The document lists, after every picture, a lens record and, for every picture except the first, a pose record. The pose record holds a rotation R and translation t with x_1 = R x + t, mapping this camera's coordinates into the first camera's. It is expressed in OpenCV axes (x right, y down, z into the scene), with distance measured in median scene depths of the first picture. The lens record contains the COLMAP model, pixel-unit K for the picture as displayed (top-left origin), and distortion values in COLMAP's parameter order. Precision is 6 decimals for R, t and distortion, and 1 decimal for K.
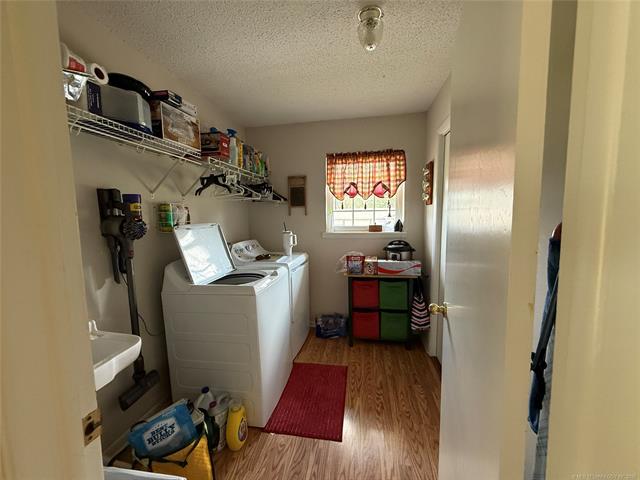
lens RADIAL K [[255.9, 0, 321.8], [0, 255.9, 239.2], [0, 0, 1]] dist [0.000019, -0.000149]
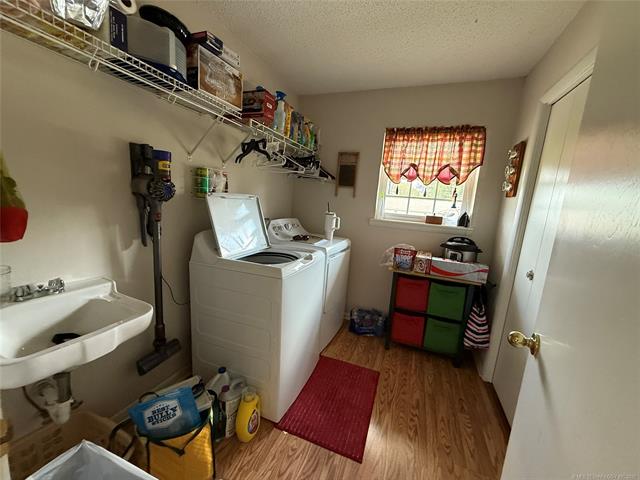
lens RADIAL K [[255.9, 0, 319.0], [0, 255.9, 241.4], [0, 0, 1]] dist [0.000019, -0.000149]
pose [[0.974827, 0.120599, -0.187531, 0.010205], [-0.108527, 0.991380, 0.073396, 0.011970], [0.194766, -0.051197, 0.979513, 0.156871]]
